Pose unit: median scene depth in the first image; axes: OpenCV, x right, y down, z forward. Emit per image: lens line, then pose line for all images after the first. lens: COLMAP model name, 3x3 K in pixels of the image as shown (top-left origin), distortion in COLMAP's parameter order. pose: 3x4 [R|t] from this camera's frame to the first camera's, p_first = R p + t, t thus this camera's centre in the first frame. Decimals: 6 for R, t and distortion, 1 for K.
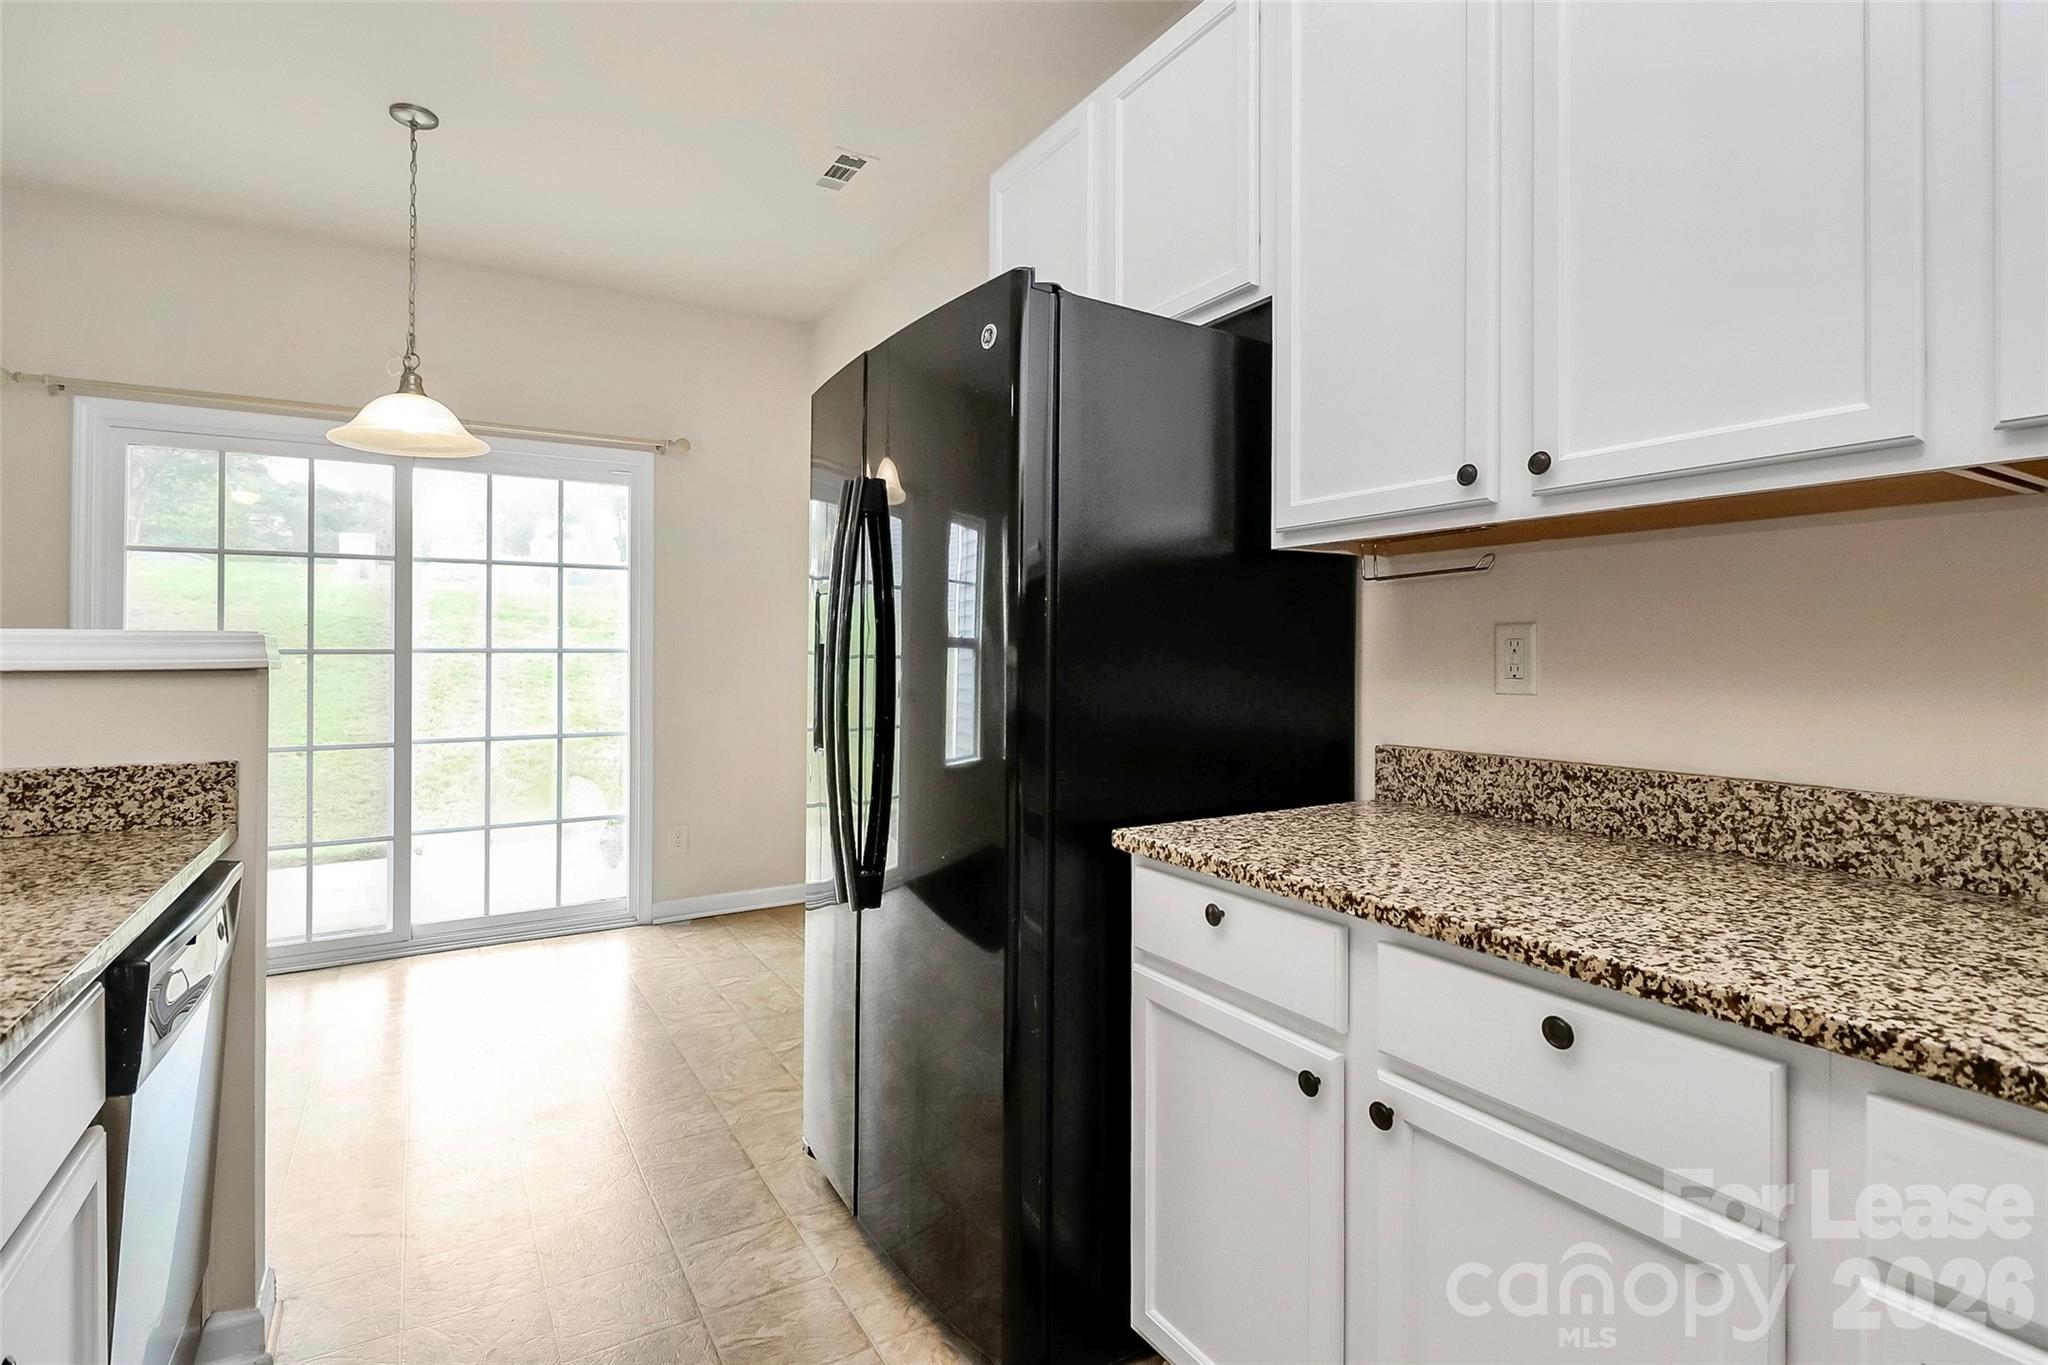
lens RADIAL K [[967.5, 0, 1028.0], [0, 967.5, 657.0], [0, 0, 1]] dist [0.001483, -0.010581]
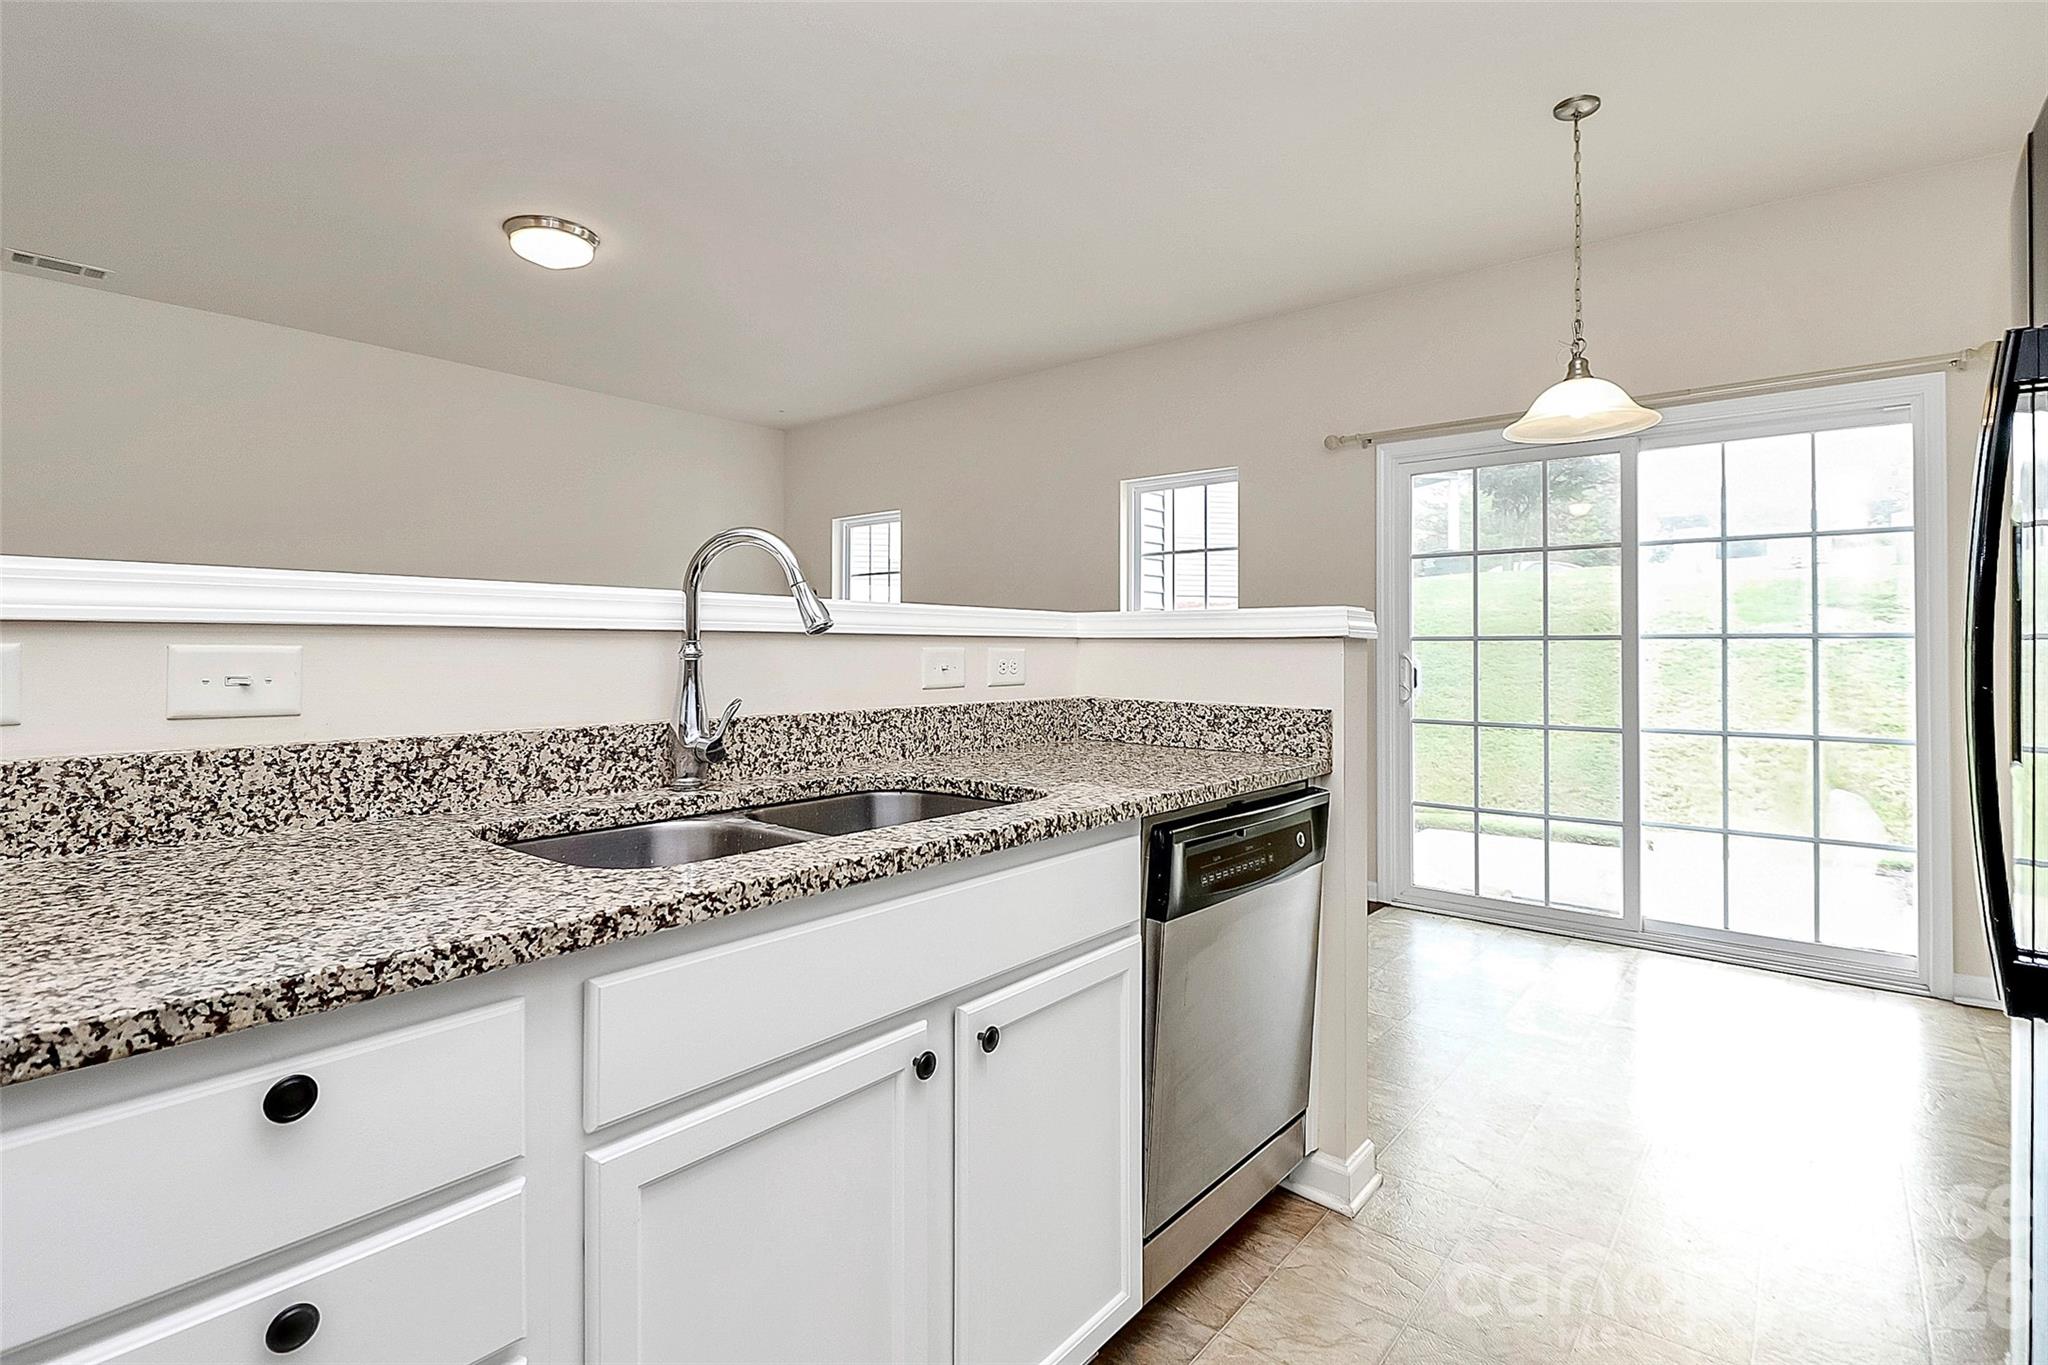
lens RADIAL K [[967.5, 0, 1016.6], [0, 967.5, 637.2], [0, 0, 1]] dist [0.001483, -0.010581]
pose [[0.307971, -0.011682, -0.951324, 0.284405], [-0.009656, 0.999835, -0.015404, 0.040997], [0.951347, 0.013929, 0.307808, 0.253507]]
